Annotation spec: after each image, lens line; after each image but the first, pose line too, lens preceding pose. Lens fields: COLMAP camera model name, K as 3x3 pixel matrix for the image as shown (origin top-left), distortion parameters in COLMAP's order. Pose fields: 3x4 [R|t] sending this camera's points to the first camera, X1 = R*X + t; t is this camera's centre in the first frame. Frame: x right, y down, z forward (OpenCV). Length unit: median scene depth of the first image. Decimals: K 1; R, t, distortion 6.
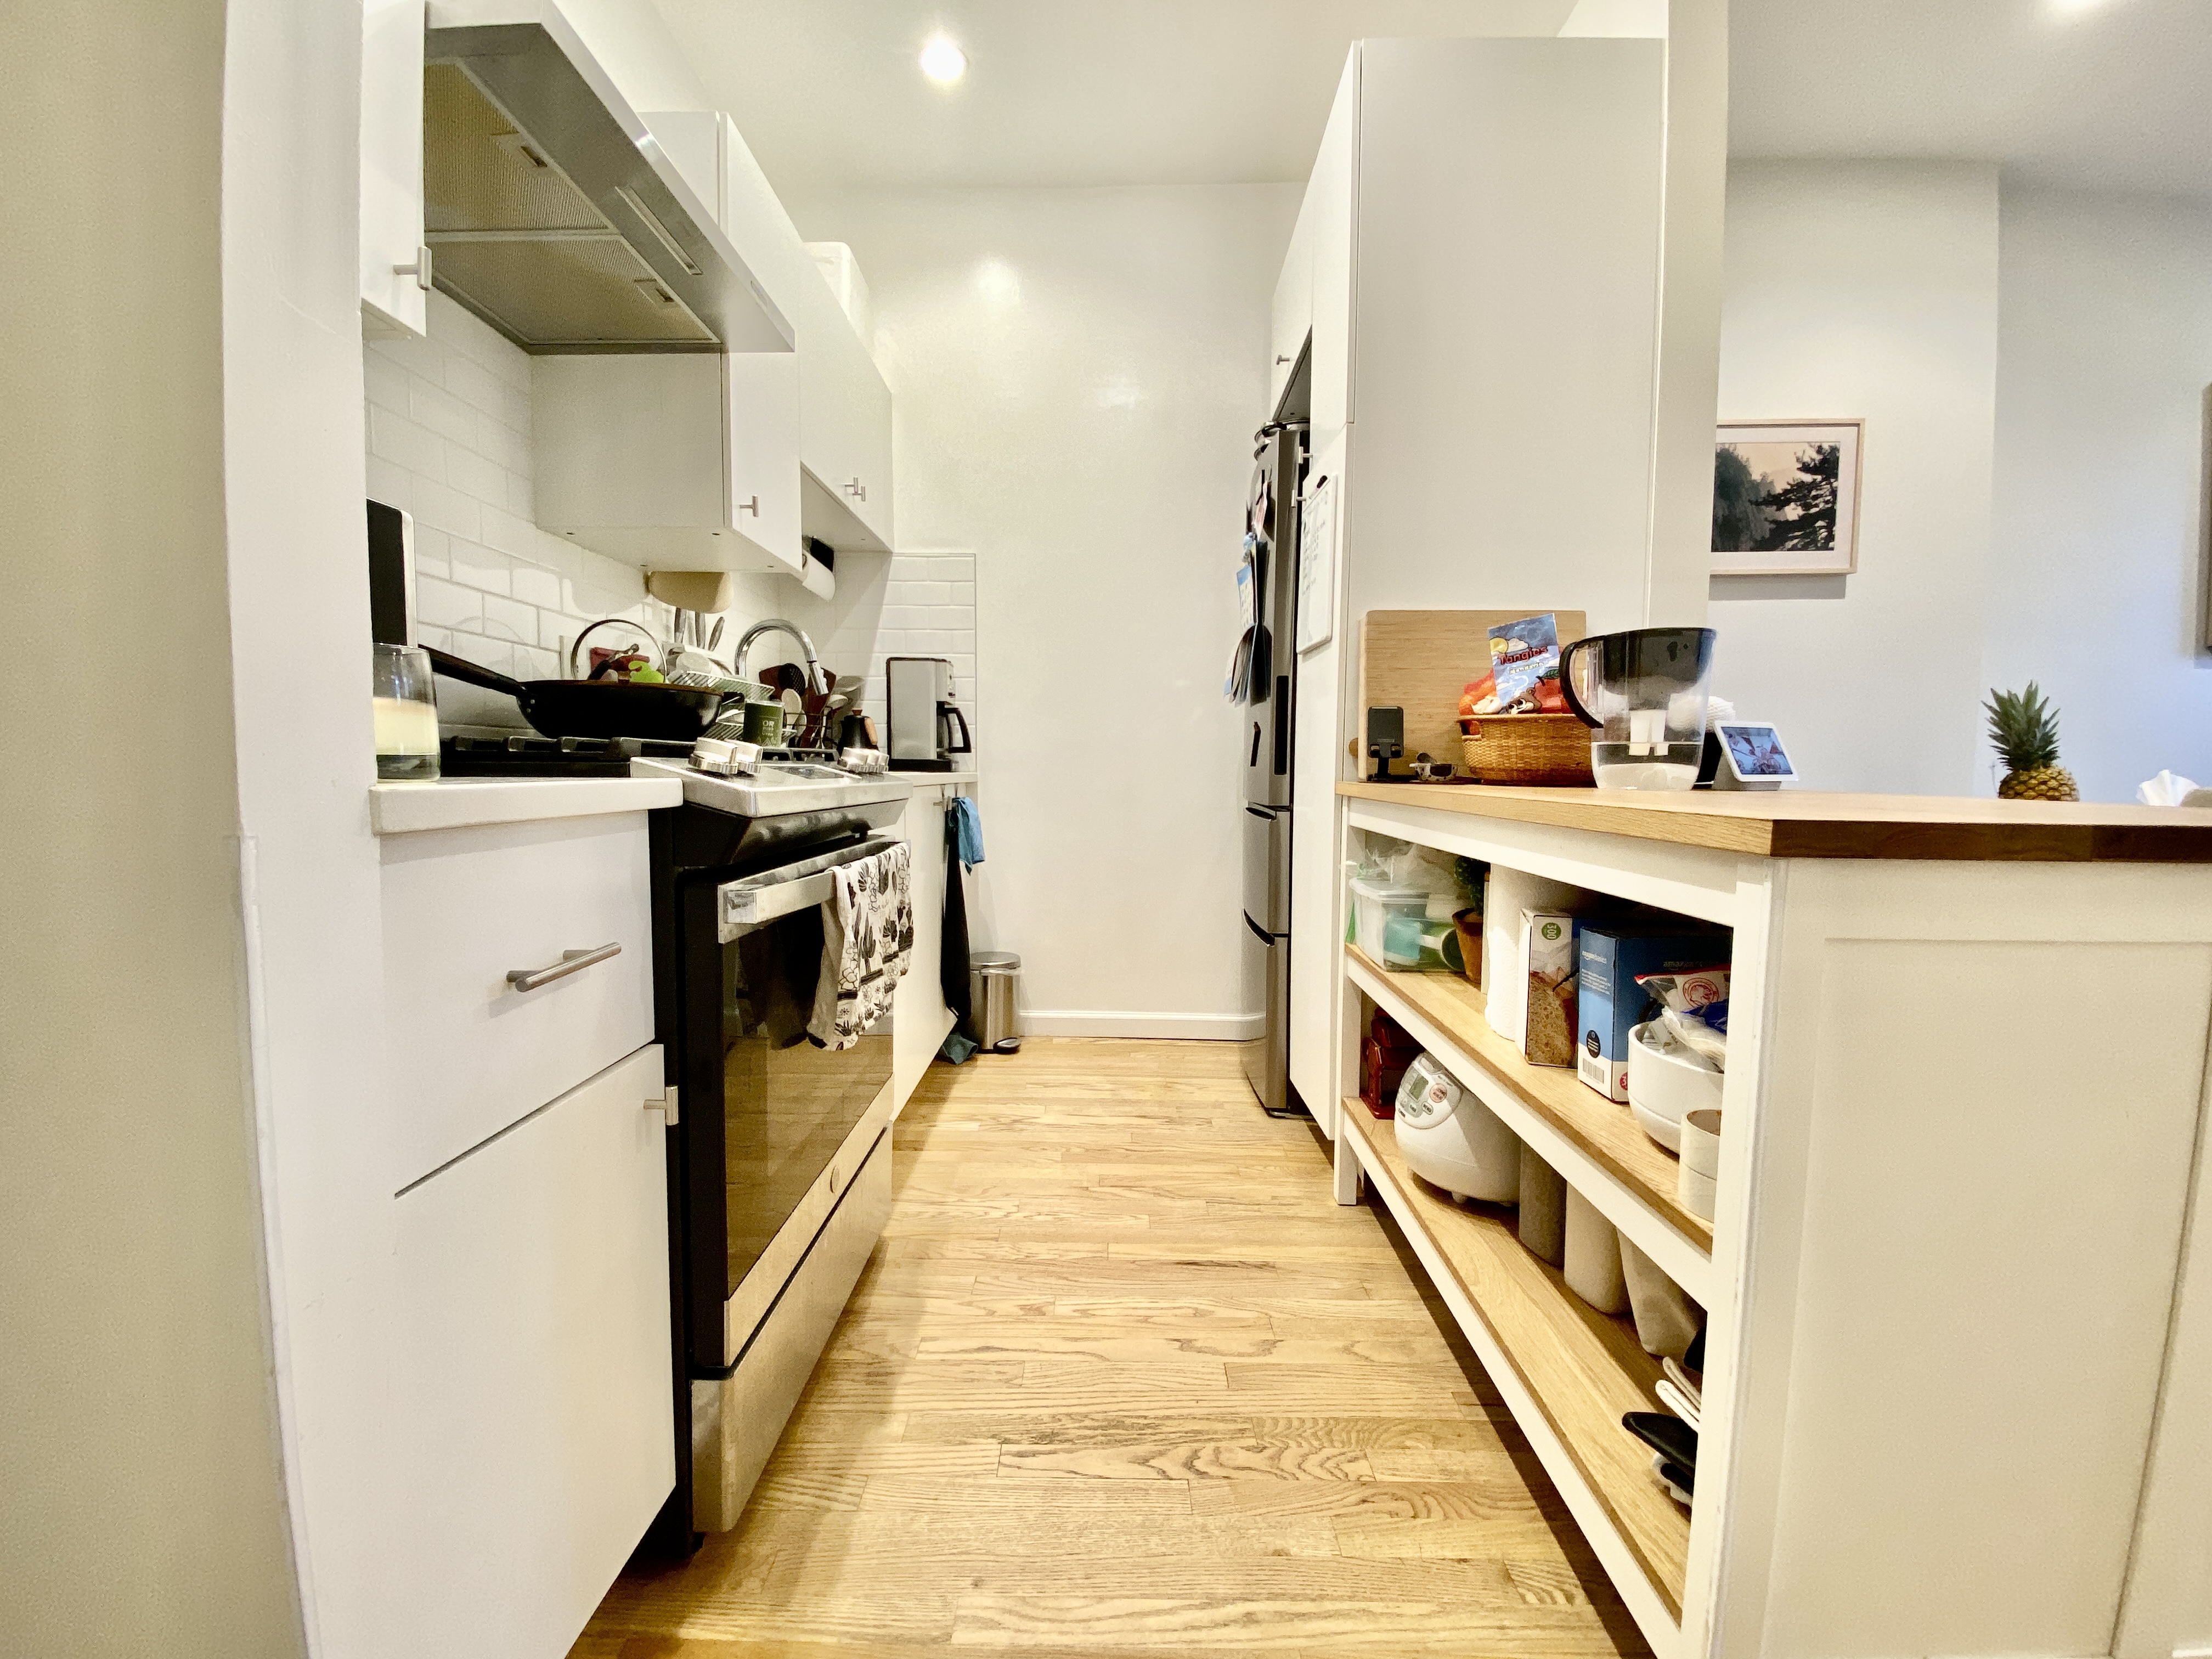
lens RADIAL K [[882.9, 0, 1098.4], [0, 882.9, 825.9], [0, 0, 1]] dist [0.022686, -0.021927]
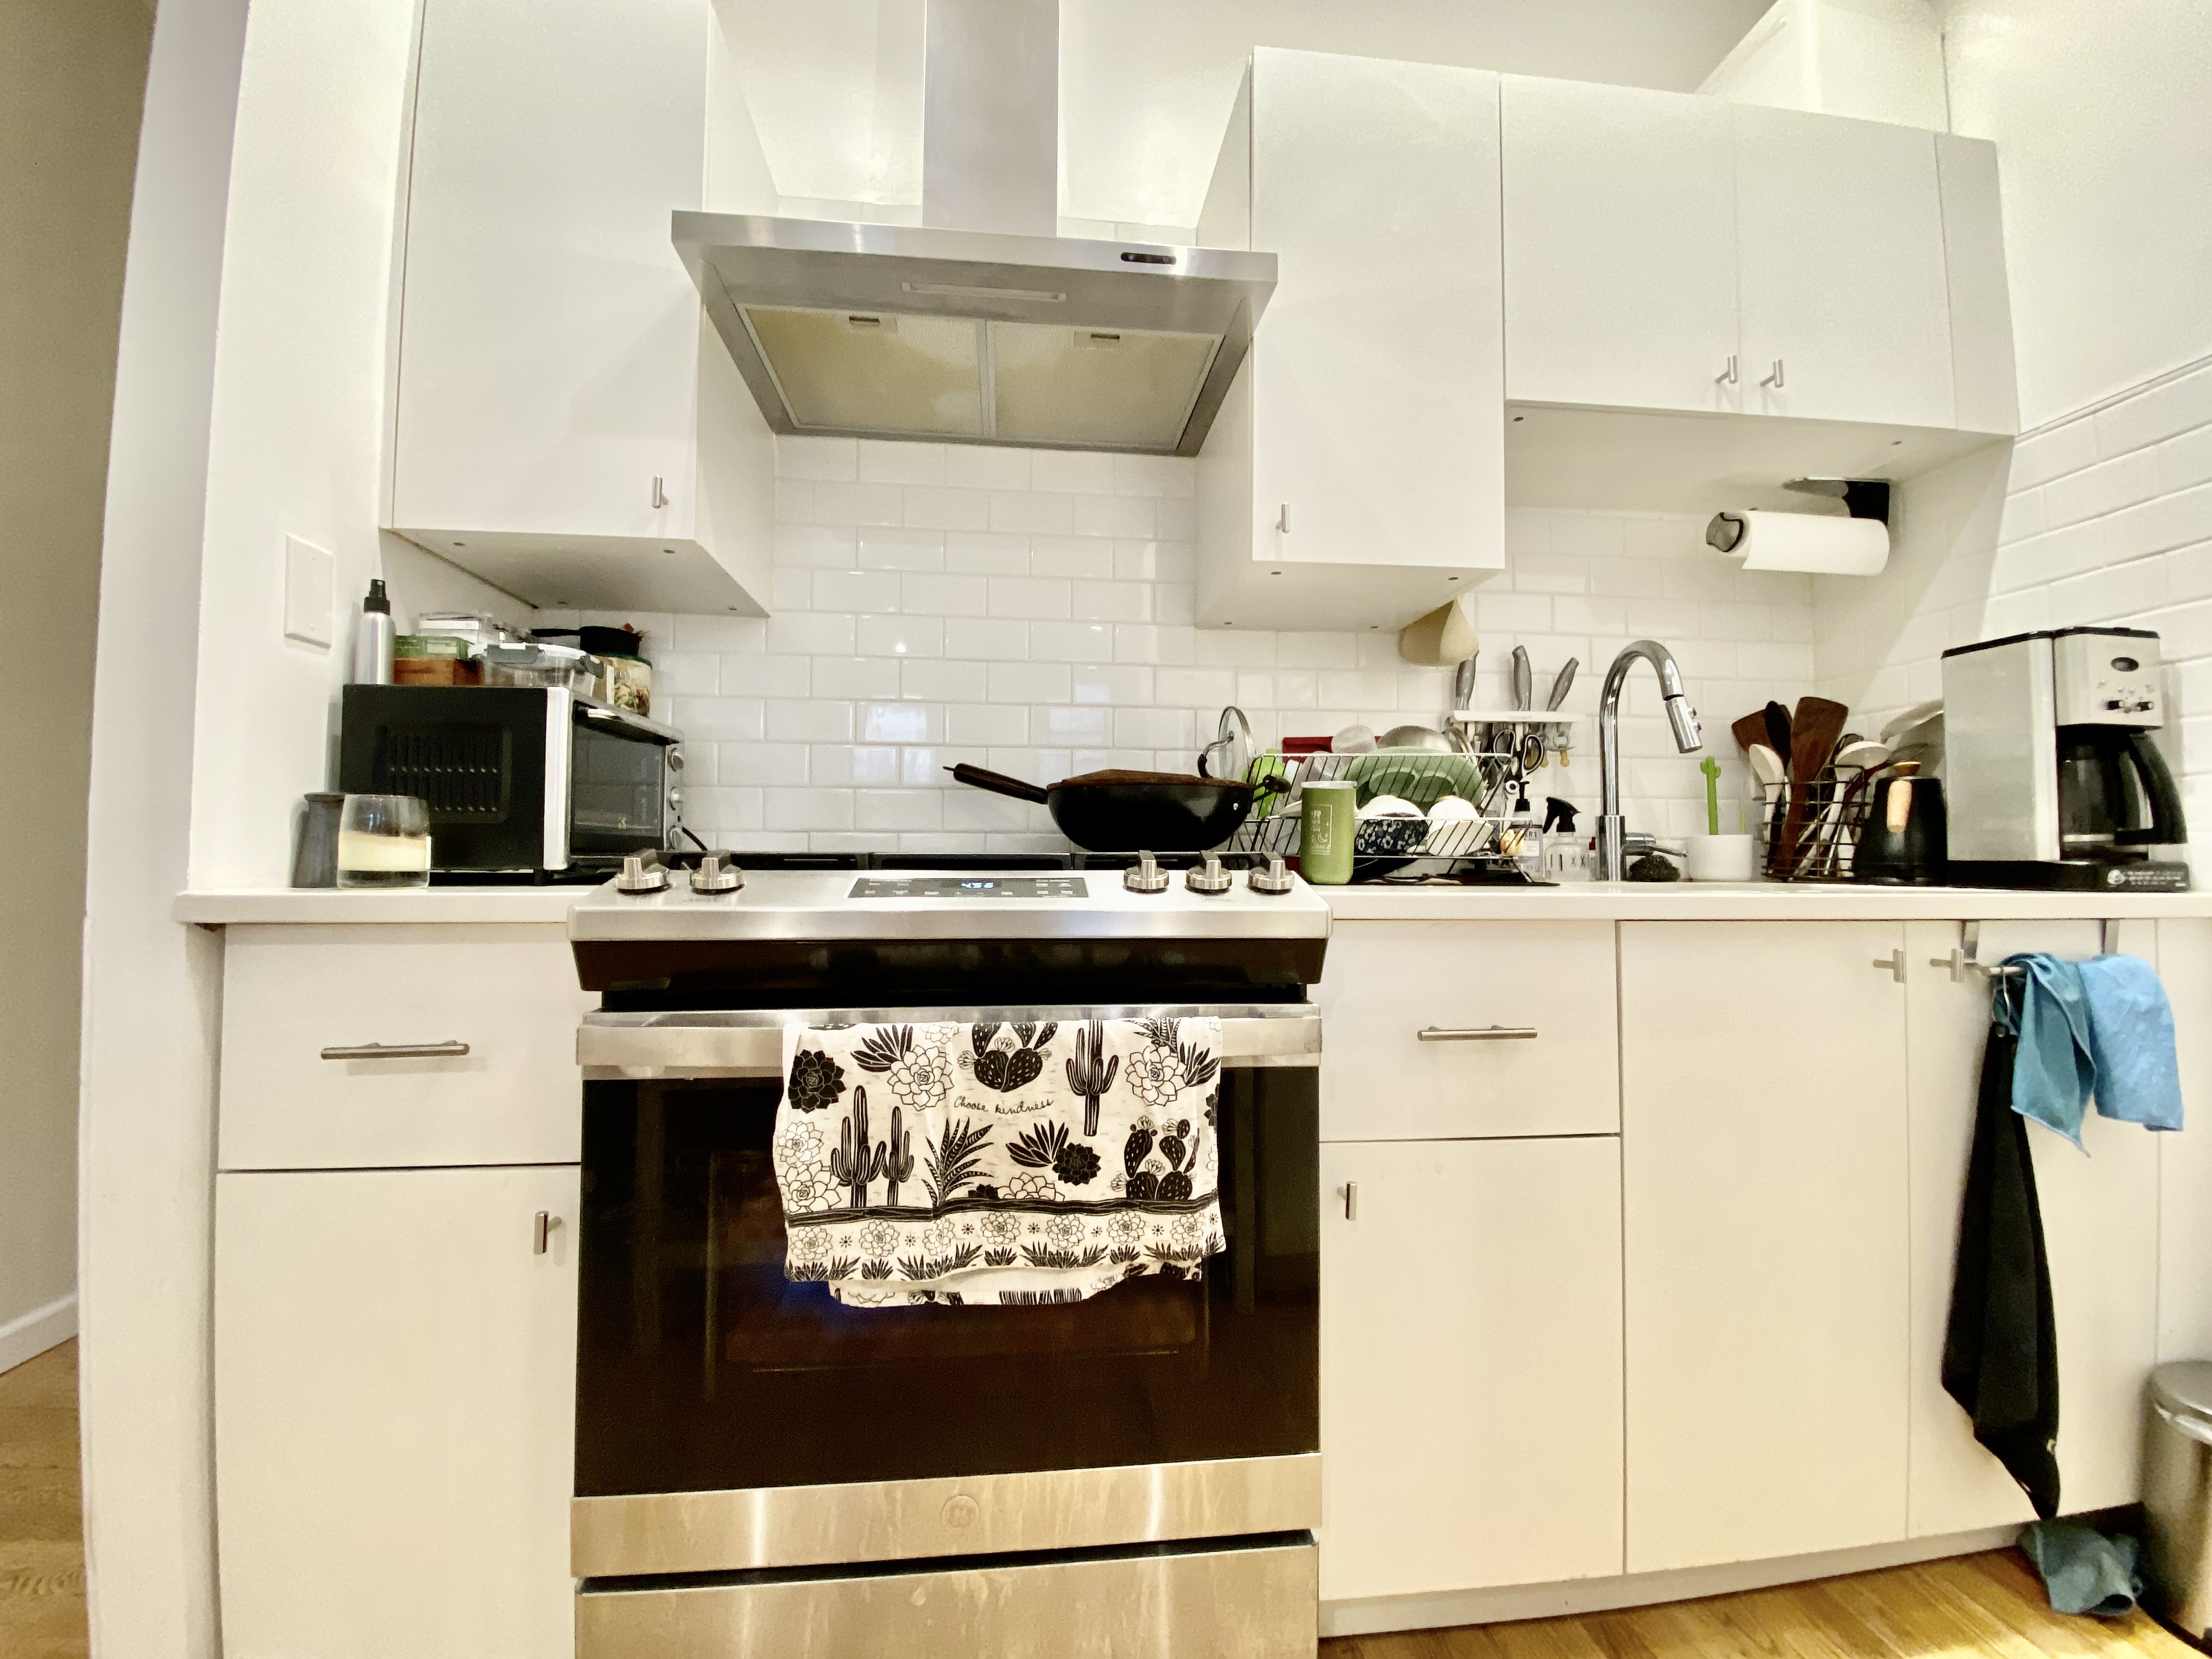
lens RADIAL K [[899.5, 0, 1116.3], [0, 899.5, 822.9], [0, 0, 1]] dist [0.016562, -0.017610]
pose [[0.133629, -0.044476, -0.990033, 0.315282], [-0.067353, 0.996275, -0.053847, -0.061320], [0.988740, 0.073877, 0.130136, 0.772765]]
